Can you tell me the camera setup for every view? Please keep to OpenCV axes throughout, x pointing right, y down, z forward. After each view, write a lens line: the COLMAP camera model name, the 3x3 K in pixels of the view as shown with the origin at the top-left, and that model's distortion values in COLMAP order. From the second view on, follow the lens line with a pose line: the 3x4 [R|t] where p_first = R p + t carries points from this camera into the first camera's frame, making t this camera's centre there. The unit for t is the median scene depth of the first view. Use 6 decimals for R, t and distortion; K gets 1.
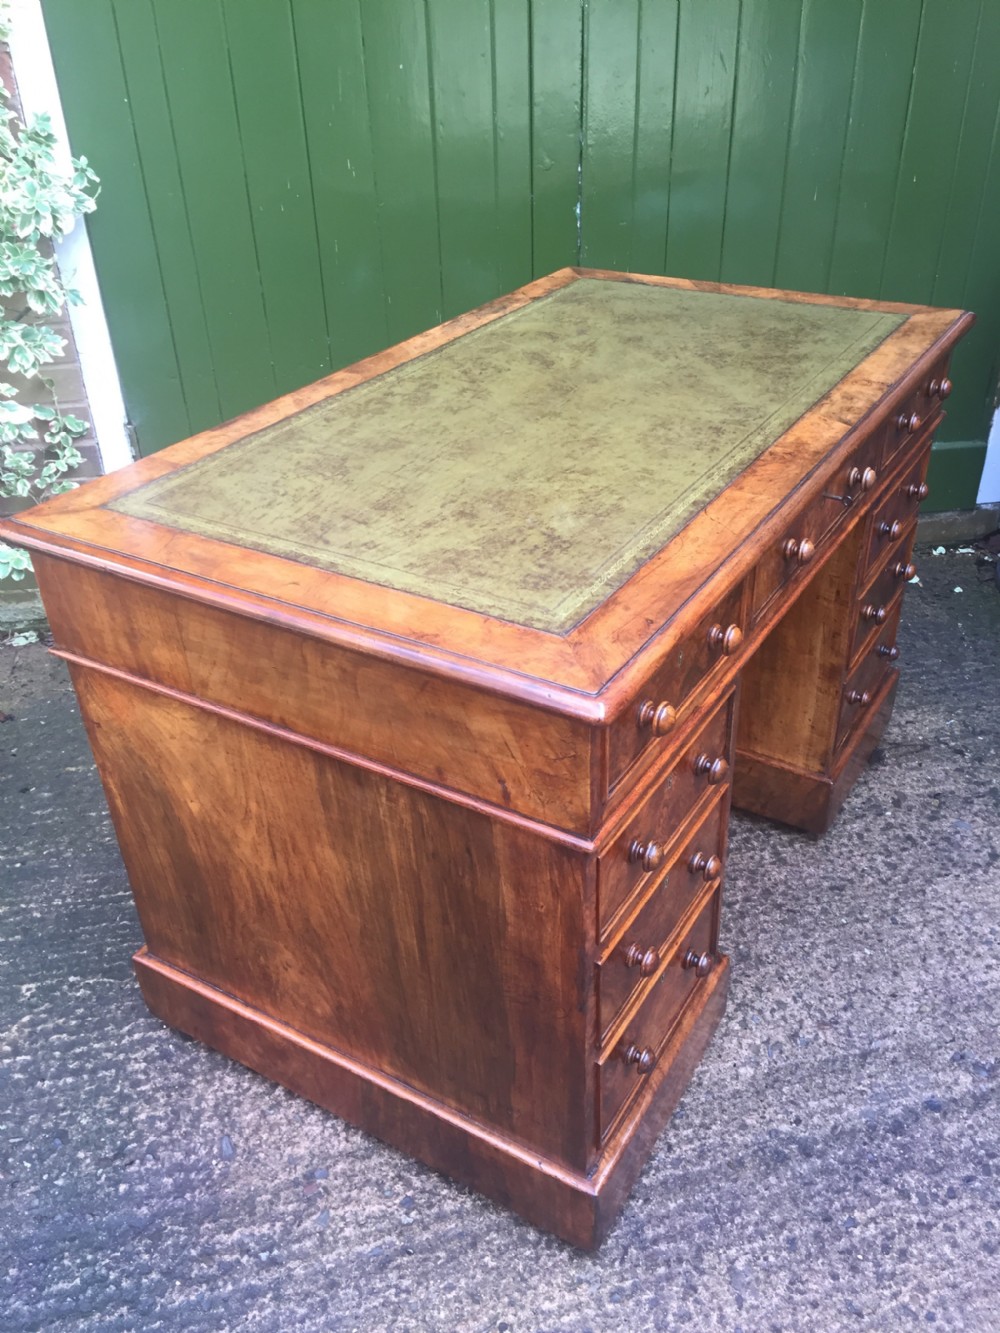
lens RADIAL K [[1153.2, 0, 498.0], [0, 1153.2, 670.6], [0, 0, 1]] dist [0.079973, -0.119783]
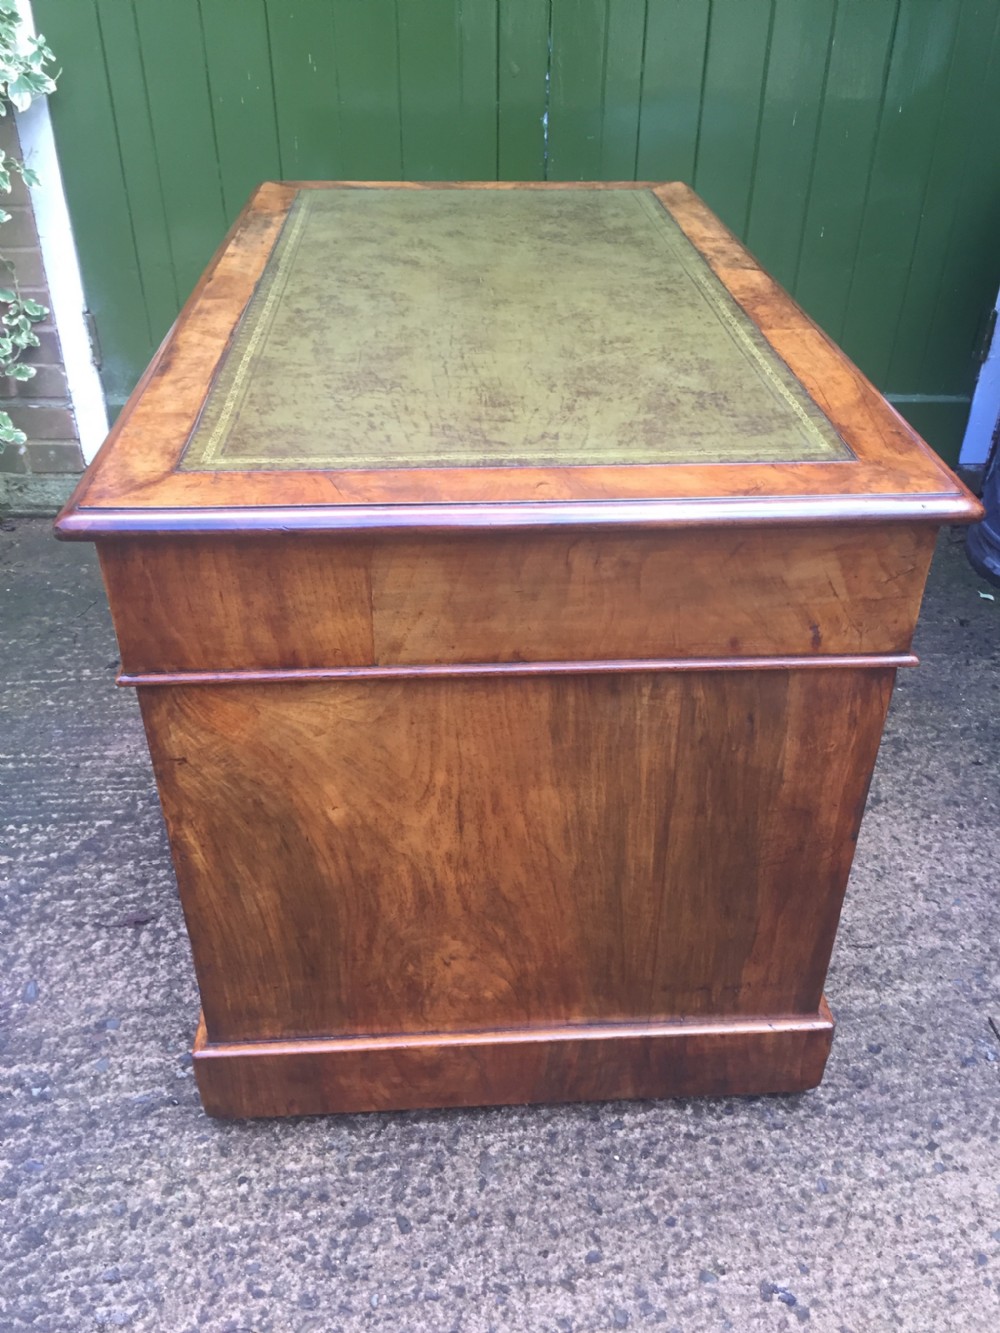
lens RADIAL K [[1153.2, 0, 497.4], [0, 1153.2, 672.8], [0, 0, 1]] dist [0.079973, -0.119783]
pose [[0.993486, 0.087002, -0.073601, 0.181389], [-0.085599, 0.996087, 0.022007, 0.061265], [0.075228, -0.015563, 0.997045, 0.016942]]
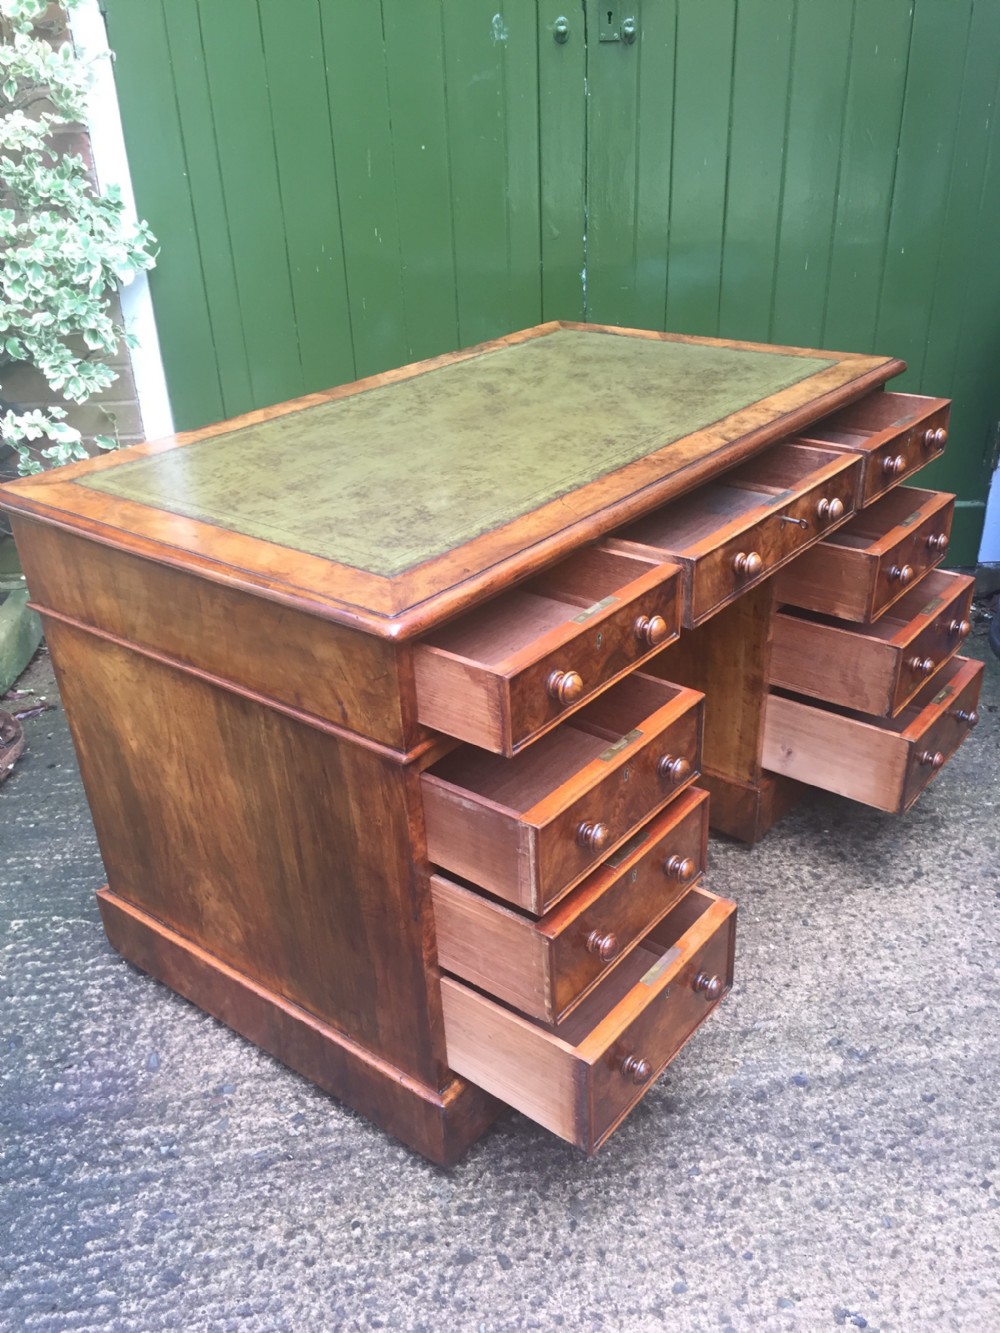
lens RADIAL K [[1153.2, 0, 497.1], [0, 1153.2, 667.5], [0, 0, 1]] dist [0.079973, -0.119783]
pose [[0.992608, 0.050013, -0.110585, 0.164178], [-0.058488, 0.995484, -0.074776, 0.078225], [0.106346, 0.080691, 0.991050, -0.087932]]
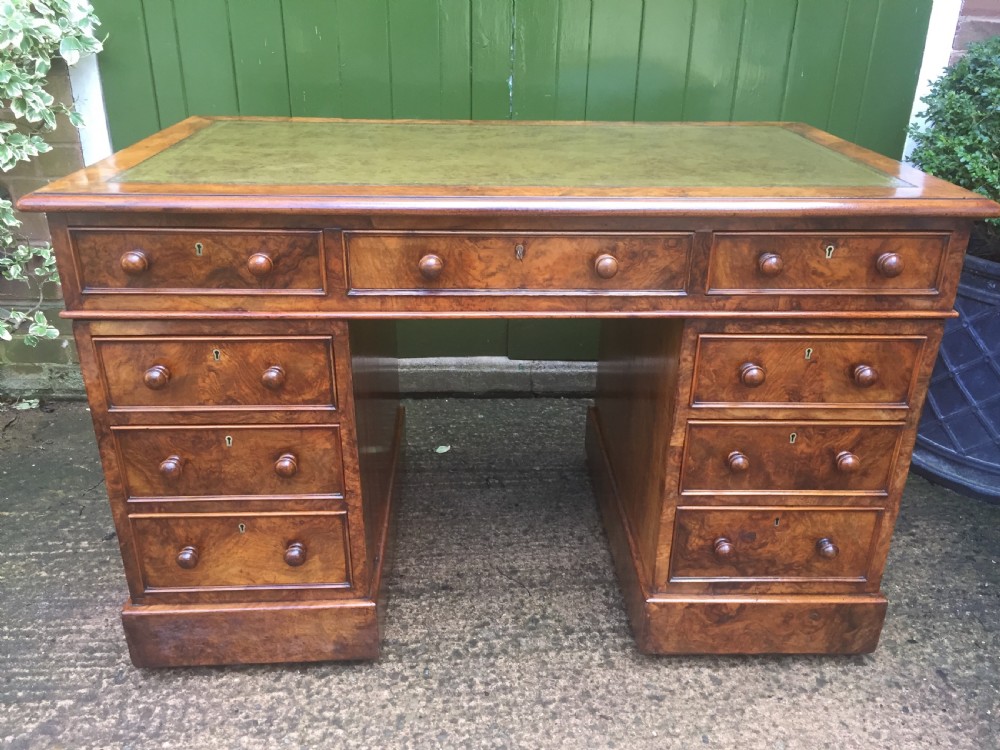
lens RADIAL K [[865.1, 0, 500.5], [0, 865.1, 369.8], [0, 0, 1]] dist [0.079973, -0.119783]
pose [[0.993465, 0.080825, -0.080586, 0.198589], [-0.091574, 0.985894, -0.140097, 0.026722], [0.068126, 0.146561, 0.986853, 0.209439]]
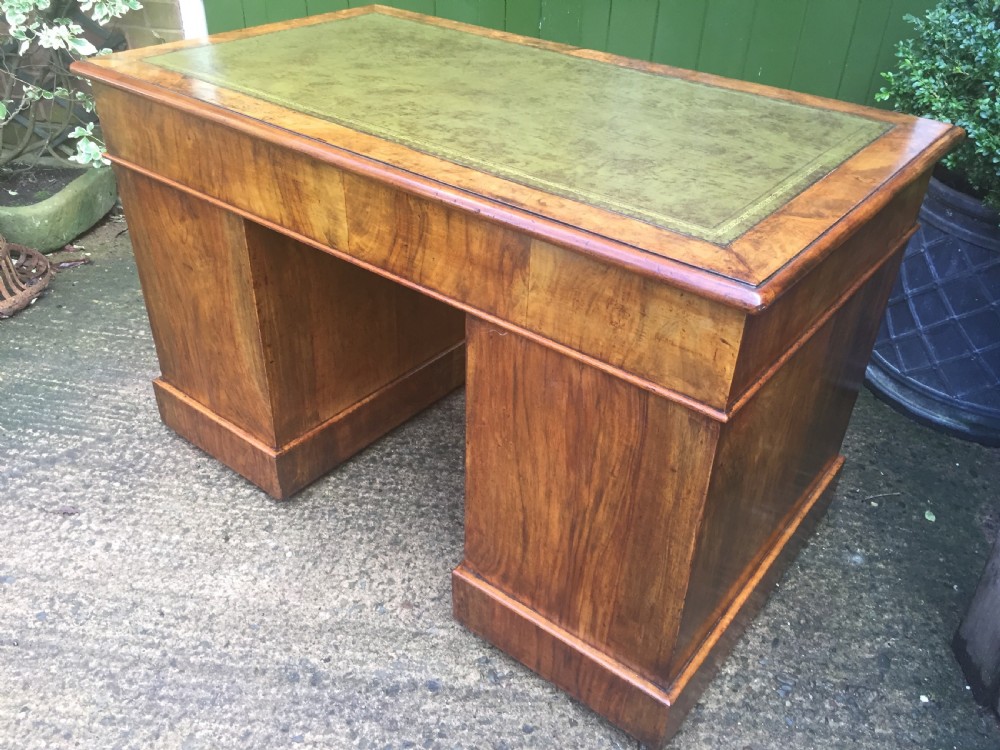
lens RADIAL K [[865.1, 0, 497.3], [0, 865.1, 372.6], [0, 0, 1]] dist [0.079973, -0.119783]
pose [[0.930401, 0.247478, -0.270386, 0.498906], [-0.241302, 0.968809, 0.056407, -0.013835], [0.275912, 0.012763, 0.961098, 0.105858]]
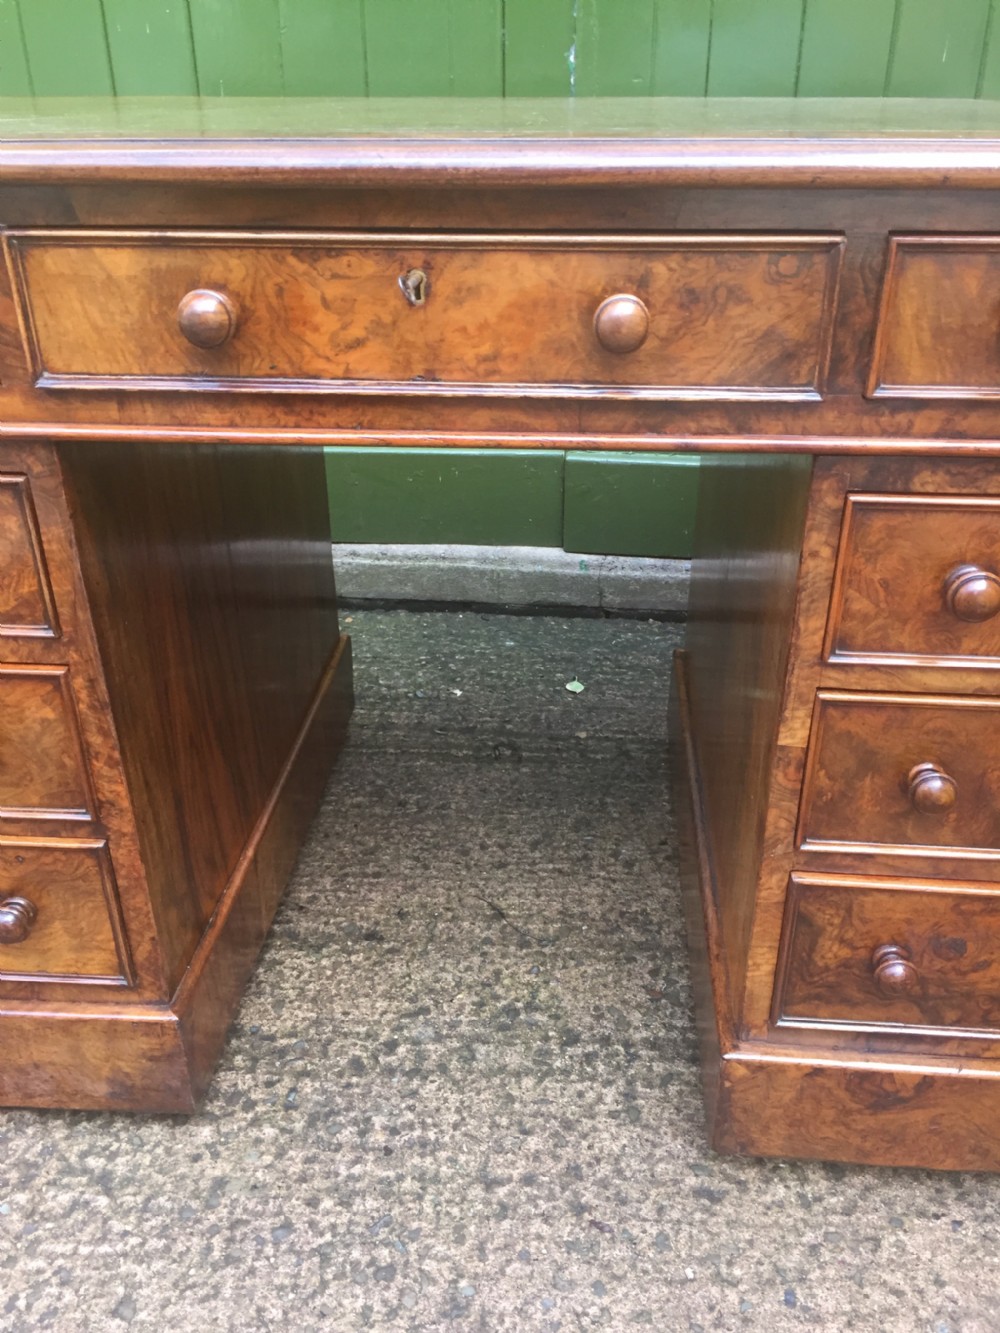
lens RADIAL K [[1153.2, 0, 501.2], [0, 1153.2, 668.4], [0, 0, 1]] dist [0.079973, -0.119783]
pose [[0.968503, 0.136480, -0.208269, 0.281883], [-0.151064, 0.986952, -0.055728, -0.000547], [0.197945, 0.085435, 0.976483, 0.461779]]
